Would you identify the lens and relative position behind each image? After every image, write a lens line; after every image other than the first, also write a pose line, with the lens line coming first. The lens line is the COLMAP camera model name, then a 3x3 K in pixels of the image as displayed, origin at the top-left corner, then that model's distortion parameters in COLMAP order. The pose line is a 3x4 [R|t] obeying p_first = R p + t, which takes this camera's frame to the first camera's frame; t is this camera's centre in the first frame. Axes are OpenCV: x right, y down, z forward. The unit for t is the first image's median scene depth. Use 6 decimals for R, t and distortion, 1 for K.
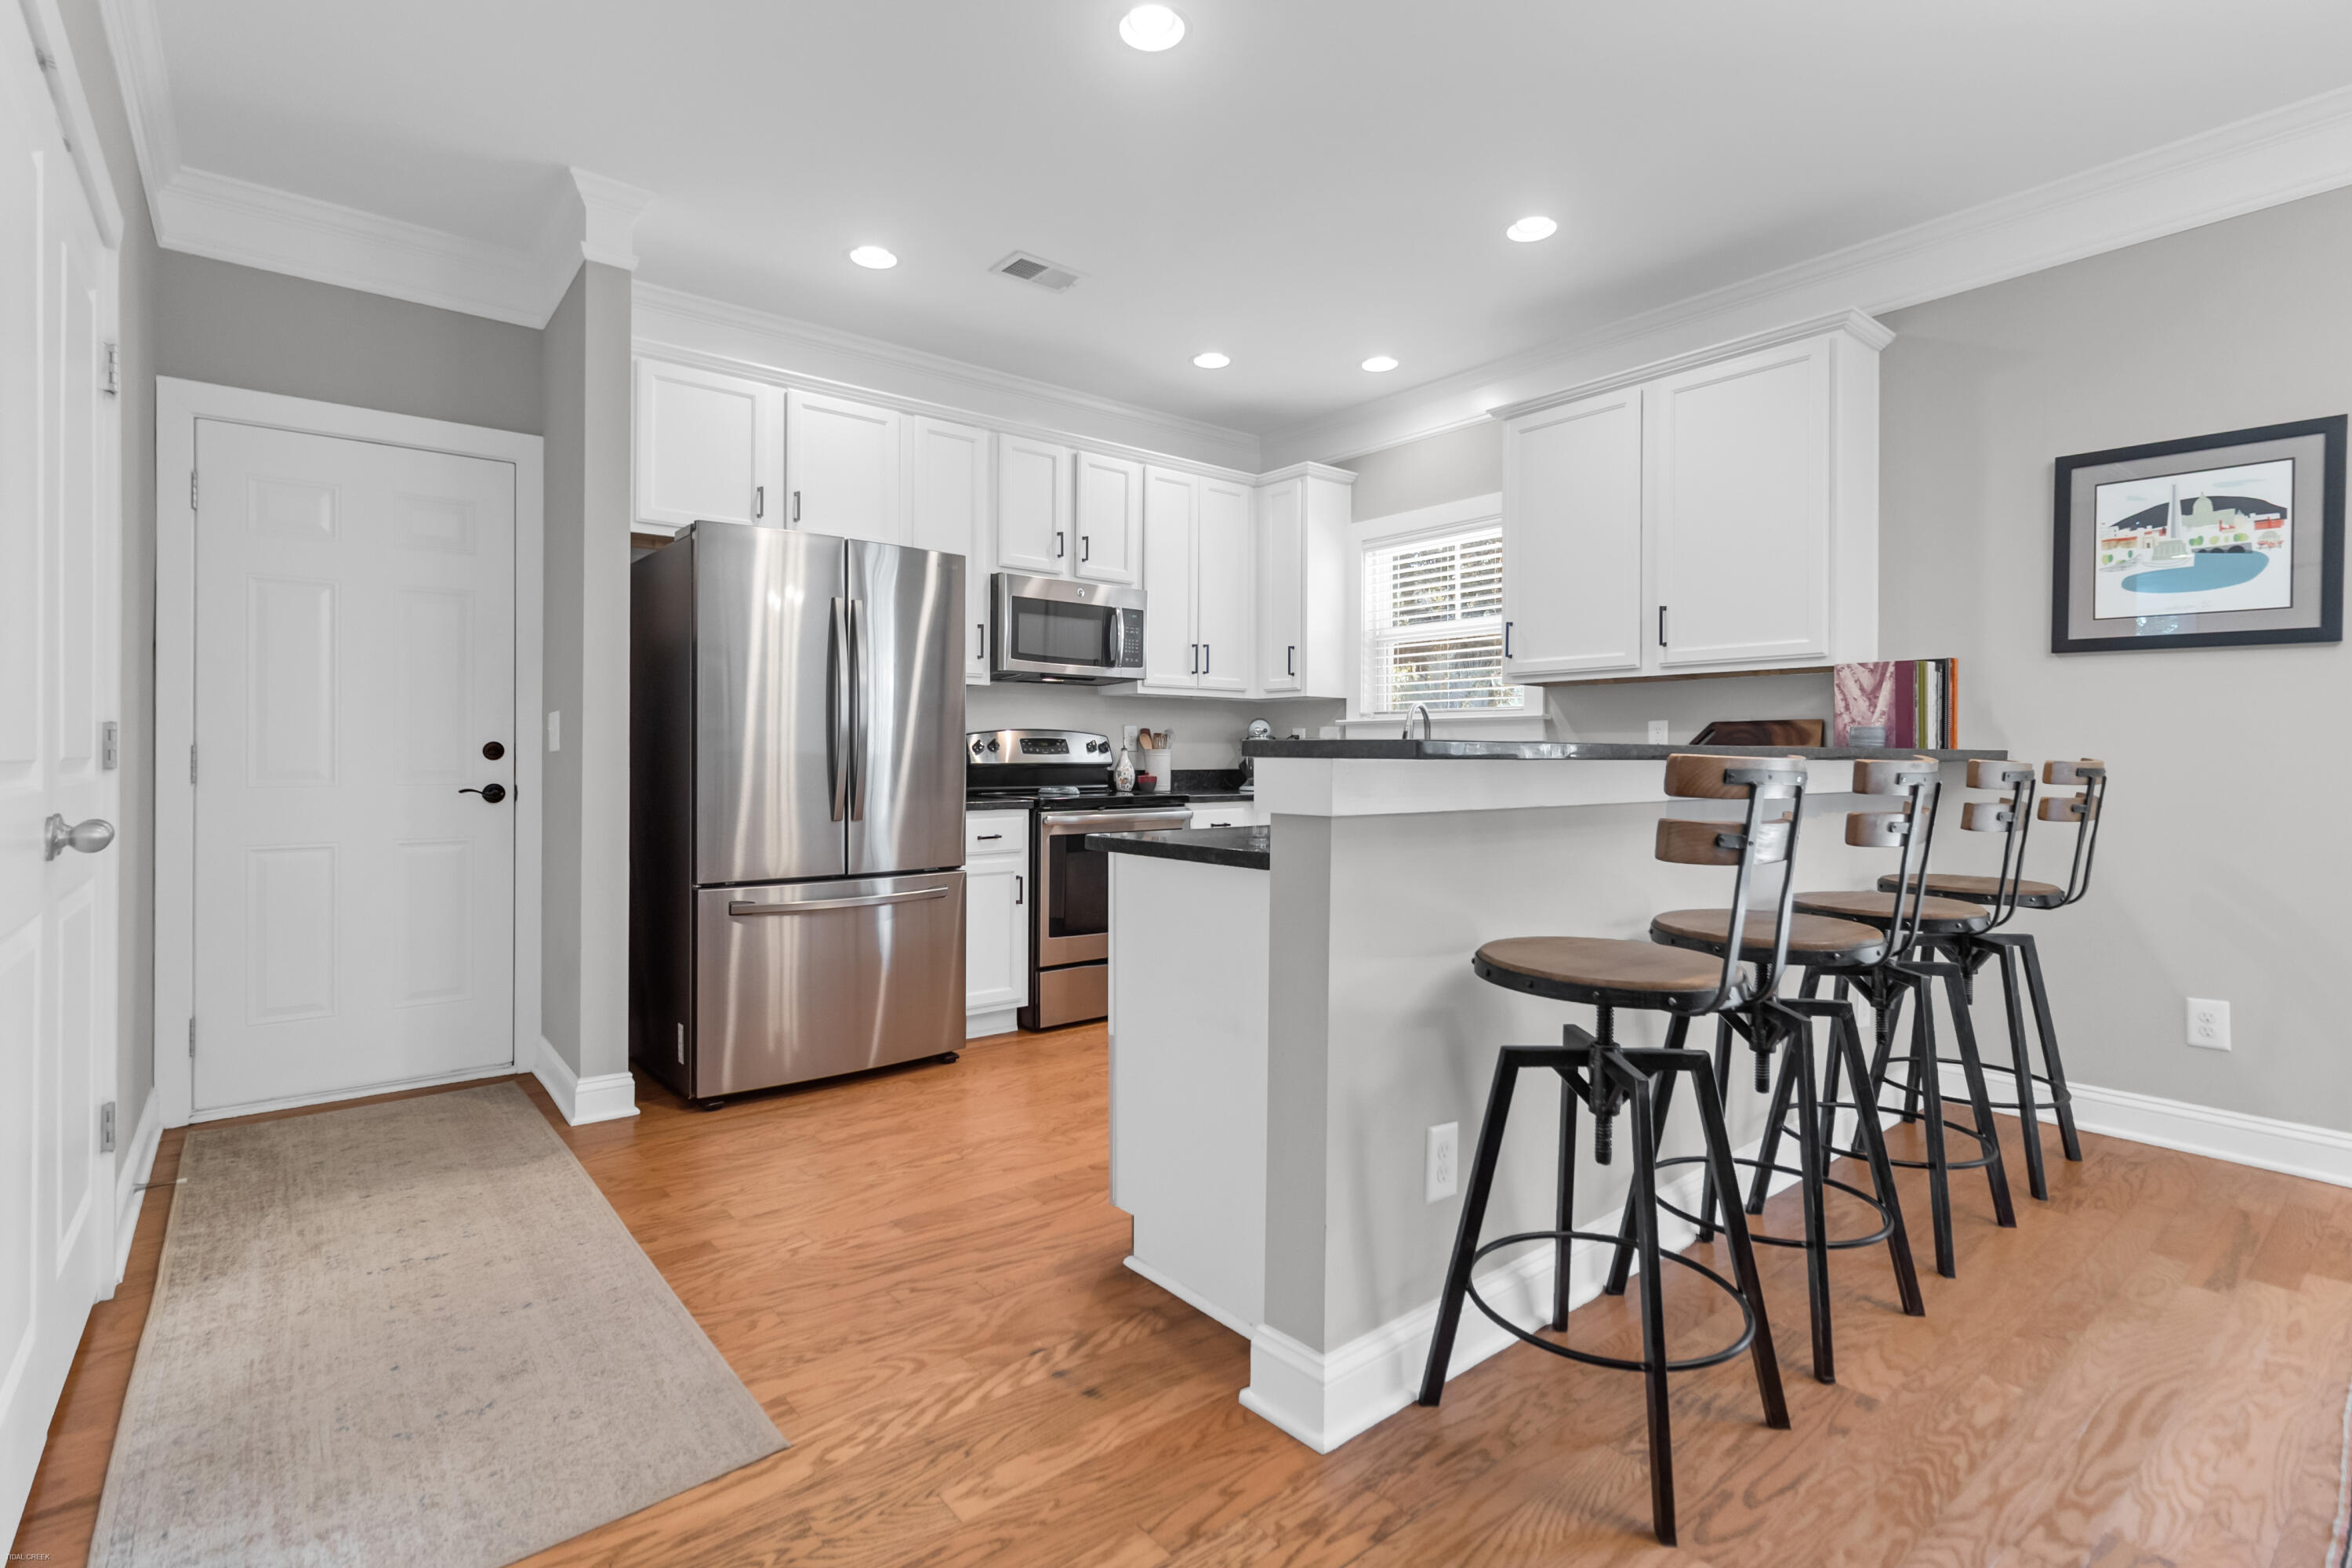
lens RADIAL K [[1091.3, 0, 1176.0], [0, 1091.3, 761.3], [0, 0, 1]] dist [-0.002707, 0.002303]
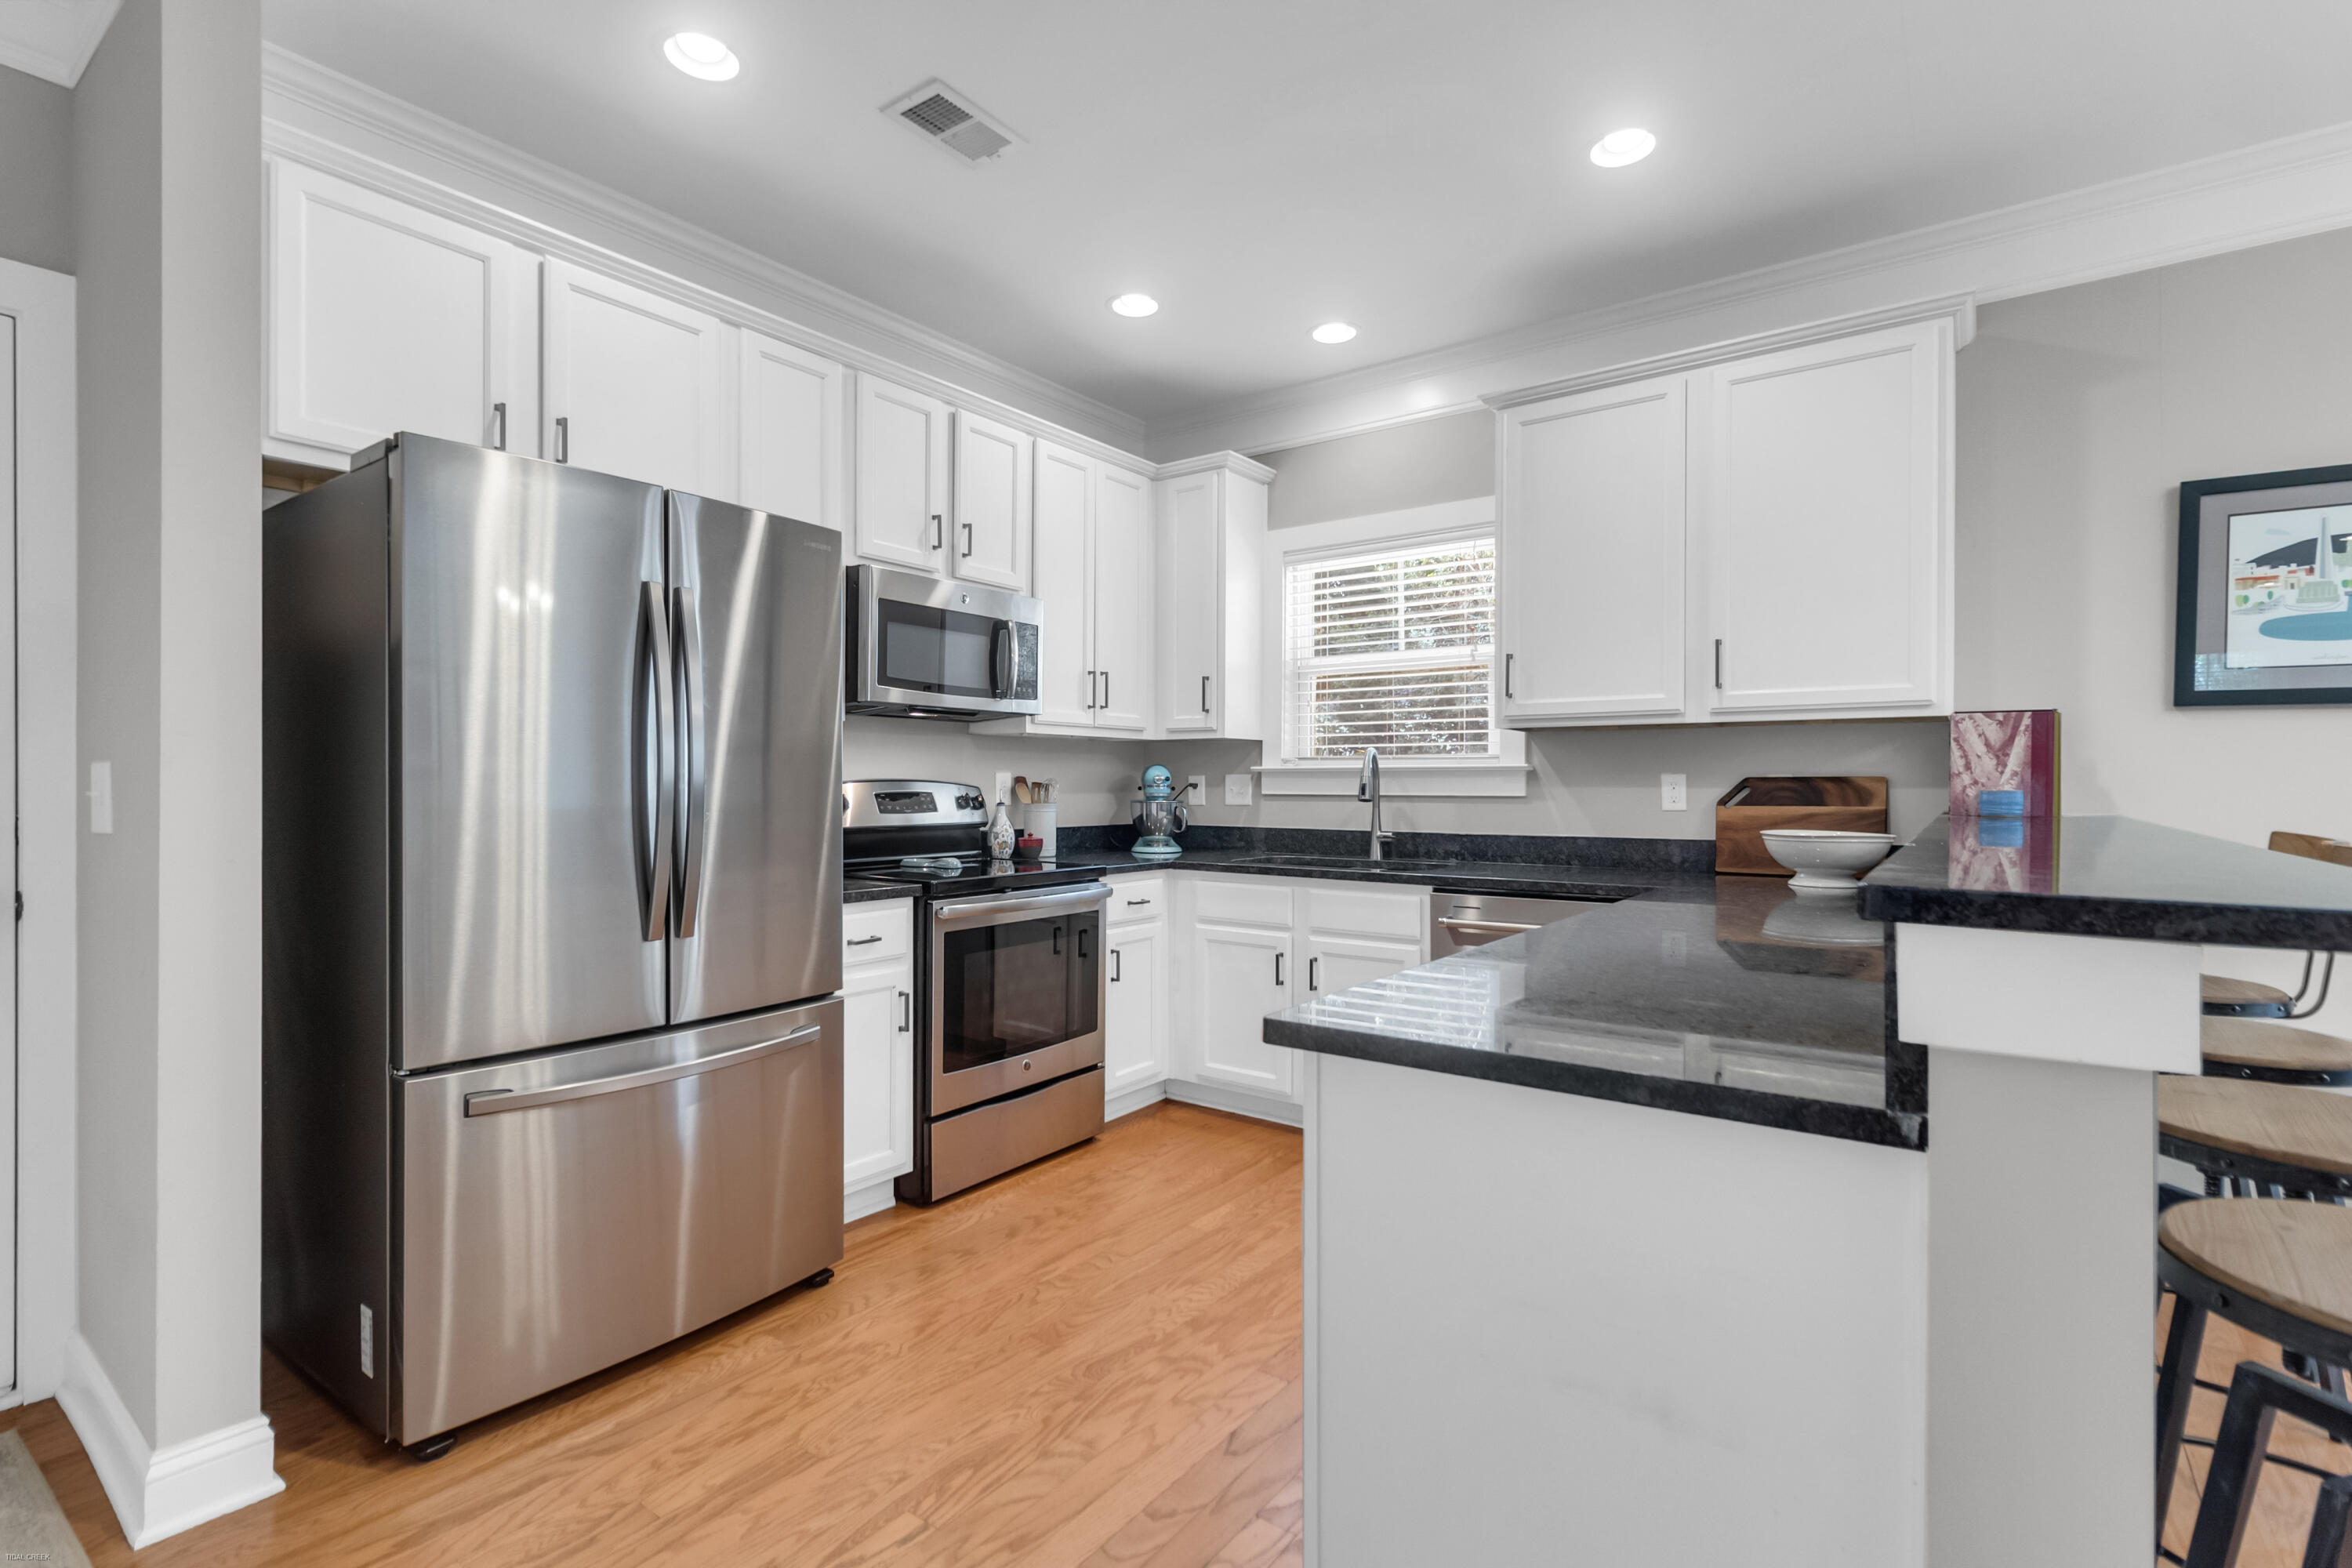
lens RADIAL K [[1091.3, 0, 1180.6], [0, 1091.3, 793.3], [0, 0, 1]] dist [-0.002707, 0.002303]
pose [[0.969160, -0.002284, 0.246421, -0.155289], [0.001837, 0.999996, 0.002043, -0.027066], [-0.246425, -0.001527, 0.969161, 0.291780]]
